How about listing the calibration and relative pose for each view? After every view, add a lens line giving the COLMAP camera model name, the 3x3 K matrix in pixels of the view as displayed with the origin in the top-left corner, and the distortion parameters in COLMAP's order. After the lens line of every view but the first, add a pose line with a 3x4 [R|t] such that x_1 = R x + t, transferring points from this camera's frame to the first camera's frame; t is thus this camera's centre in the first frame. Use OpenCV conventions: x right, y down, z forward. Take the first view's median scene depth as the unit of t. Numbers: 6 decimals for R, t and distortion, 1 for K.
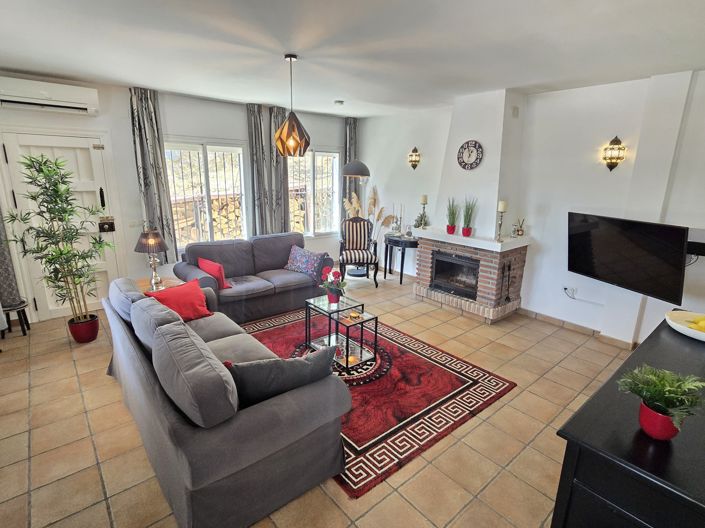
lens RADIAL K [[372.8, 0, 353.8], [0, 372.8, 263.0], [0, 0, 1]] dist [-0.003670, -0.002481]
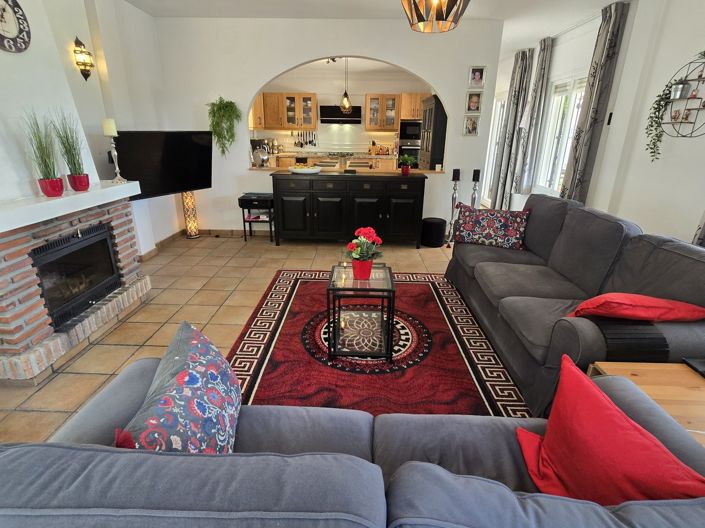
lens RADIAL K [[372.8, 0, 353.2], [0, 372.8, 266.8], [0, 0, 1]] dist [-0.003670, -0.002481]
pose [[-0.753593, -0.242232, 0.611081, -0.404262], [0.145649, 0.844988, 0.514570, -0.226990], [-0.641002, 0.476780, -0.601496, 1.288687]]
